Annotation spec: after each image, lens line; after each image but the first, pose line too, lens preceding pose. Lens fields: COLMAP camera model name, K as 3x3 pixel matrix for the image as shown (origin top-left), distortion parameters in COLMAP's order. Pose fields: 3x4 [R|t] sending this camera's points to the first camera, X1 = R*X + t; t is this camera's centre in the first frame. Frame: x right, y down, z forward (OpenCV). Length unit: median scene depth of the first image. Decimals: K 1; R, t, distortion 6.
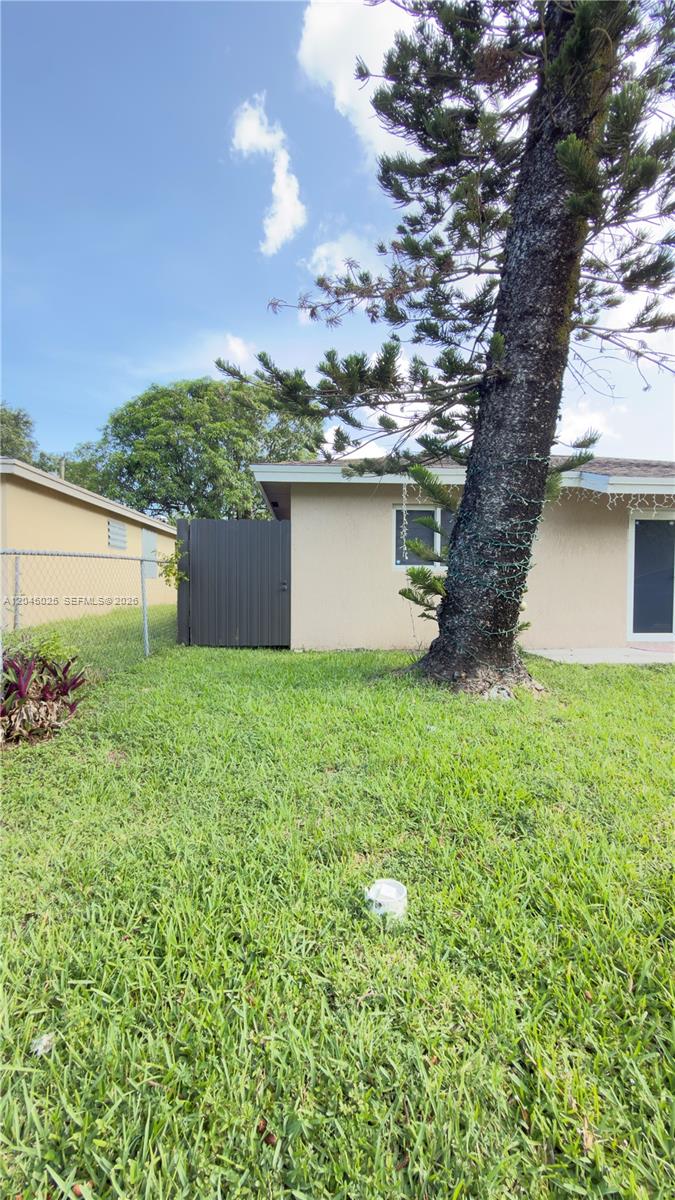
lens RADIAL K [[476.9, 0, 342.1], [0, 476.9, 602.9], [0, 0, 1]] dist [0.001922, 0.000080]
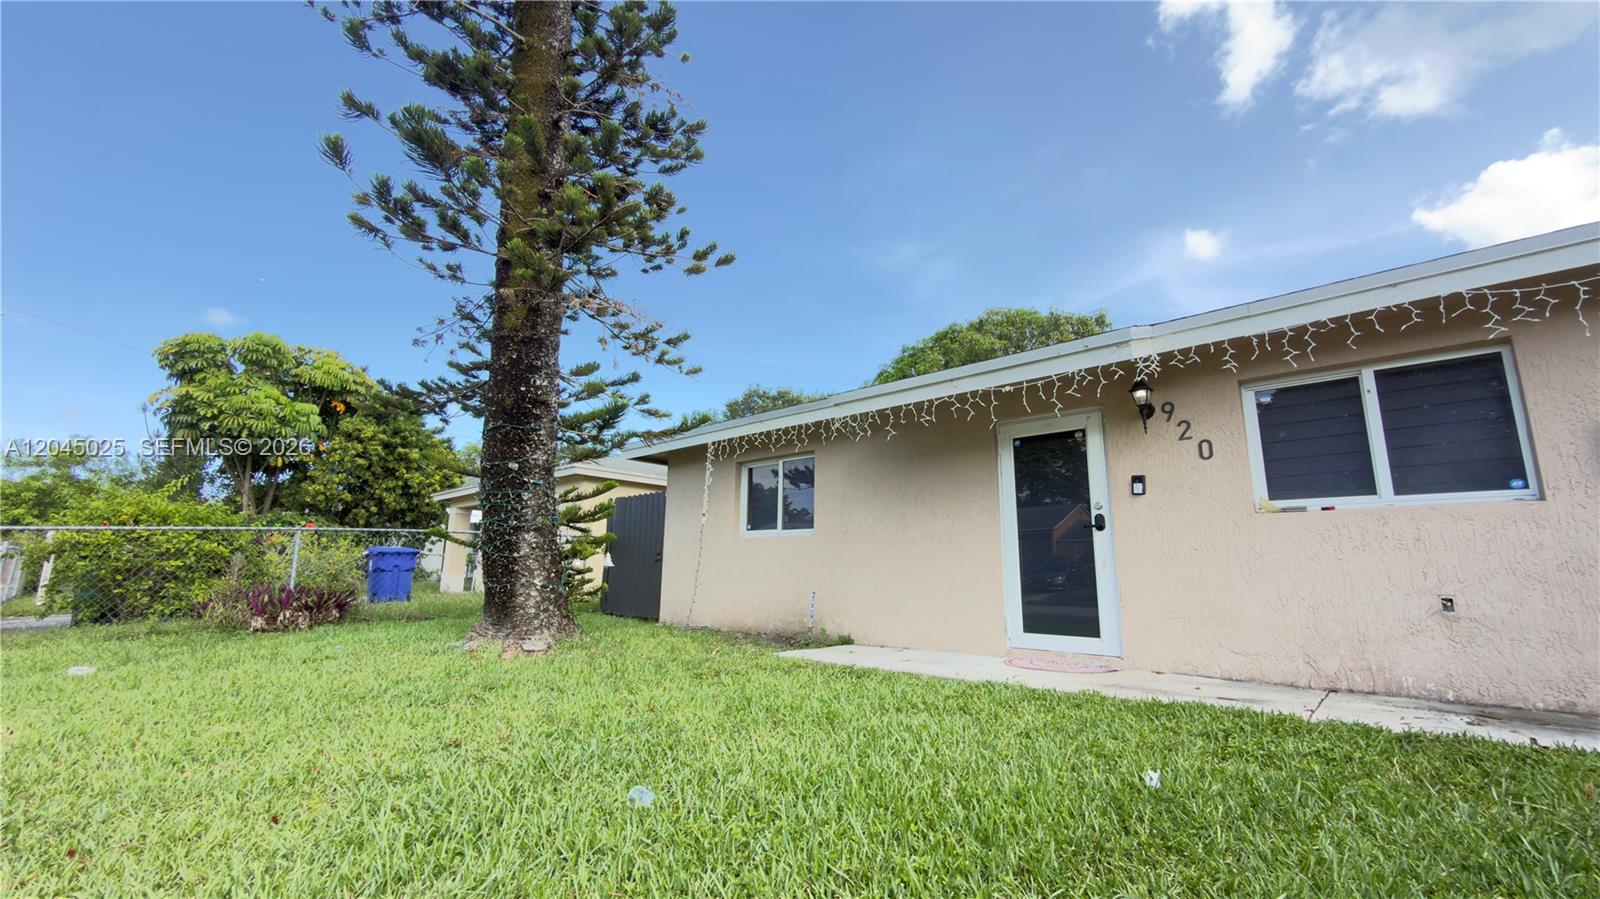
lens RADIAL K [[635.8, 0, 801.1], [0, 635.8, 453.3], [0, 0, 1]] dist [0.001922, 0.000080]
pose [[0.683909, -0.128797, -0.718109, 1.991727], [-0.015081, 0.981588, -0.190416, 0.003823], [0.729412, 0.141057, 0.669374, 0.531112]]
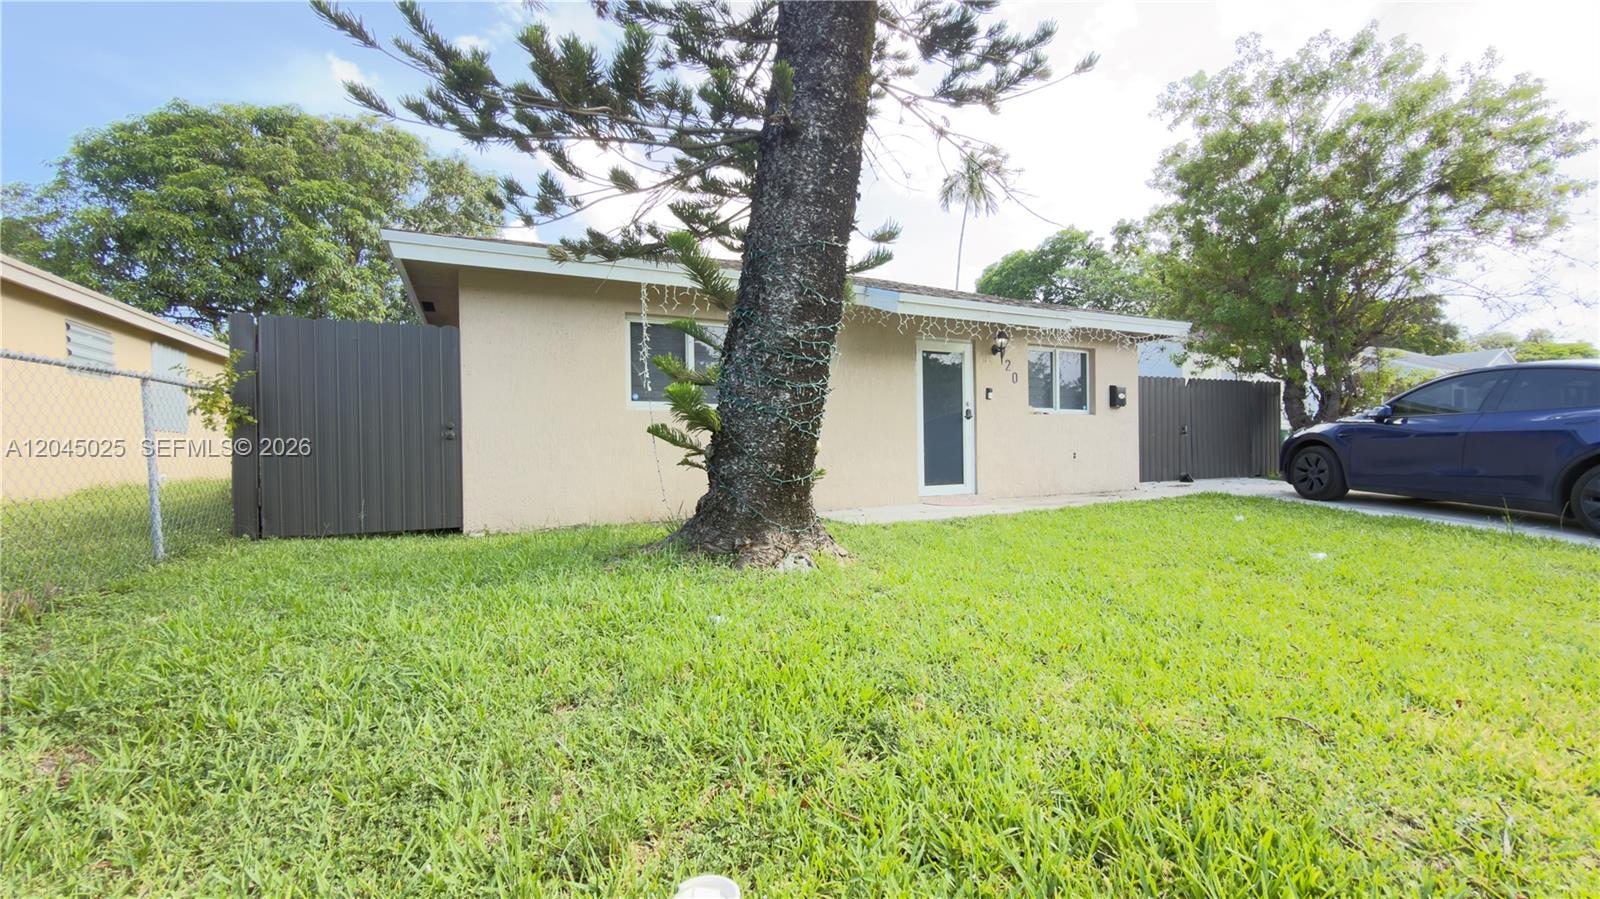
lens RADIAL K [[635.8, 0, 801.1], [0, 635.8, 453.3], [0, 0, 1]] dist [0.001922, 0.000080]
pose [[0.923311, -0.020788, 0.383490, -0.030803], [0.030749, 0.999330, -0.019862, 0.043209], [-0.382820, 0.030130, 0.923331, 0.107297]]
